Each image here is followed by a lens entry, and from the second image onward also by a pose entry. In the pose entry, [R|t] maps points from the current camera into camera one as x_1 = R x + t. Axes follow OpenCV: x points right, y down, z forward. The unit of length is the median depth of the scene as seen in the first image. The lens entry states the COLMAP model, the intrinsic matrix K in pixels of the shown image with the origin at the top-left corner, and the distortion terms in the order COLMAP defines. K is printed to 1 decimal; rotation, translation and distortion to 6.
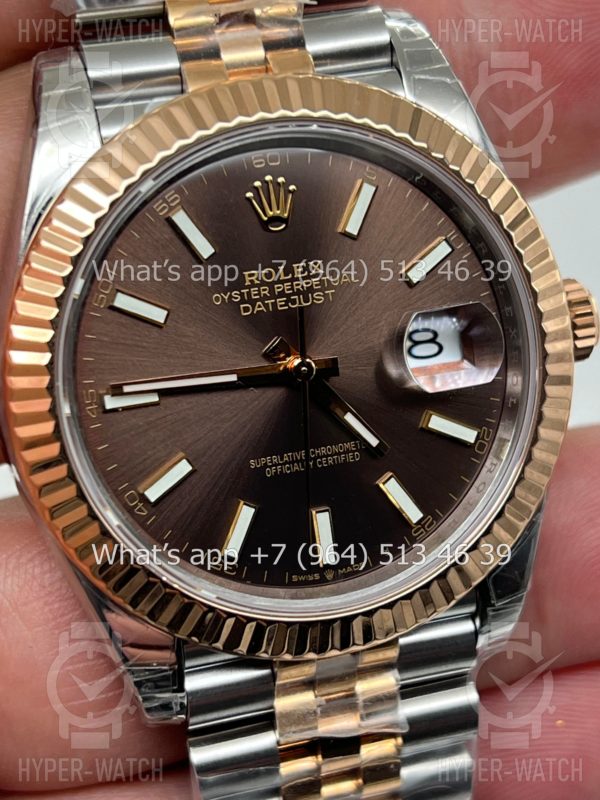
lens RADIAL K [[1839.6, 0, 297.3], [0, 1839.6, 406.0], [0, 0, 1]] dist [0.091866, 0.000000]
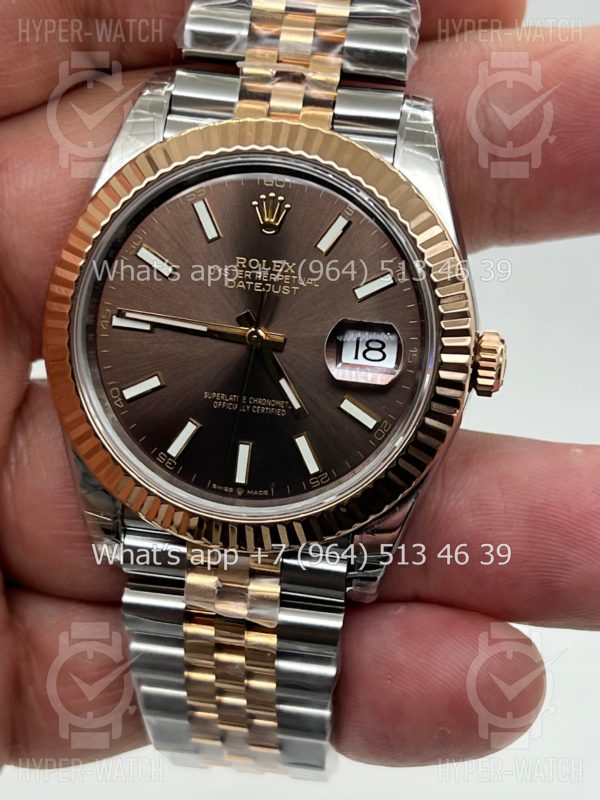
lens RADIAL K [[1839.6, 0, 300.2], [0, 1839.6, 392.6], [0, 0, 1]] dist [0.091866, 0.000000]
pose [[0.904776, 0.272664, -0.327161, 0.478461], [-0.282267, 0.959152, 0.018759, -0.015212], [0.318912, 0.075374, 0.944782, -0.257303]]
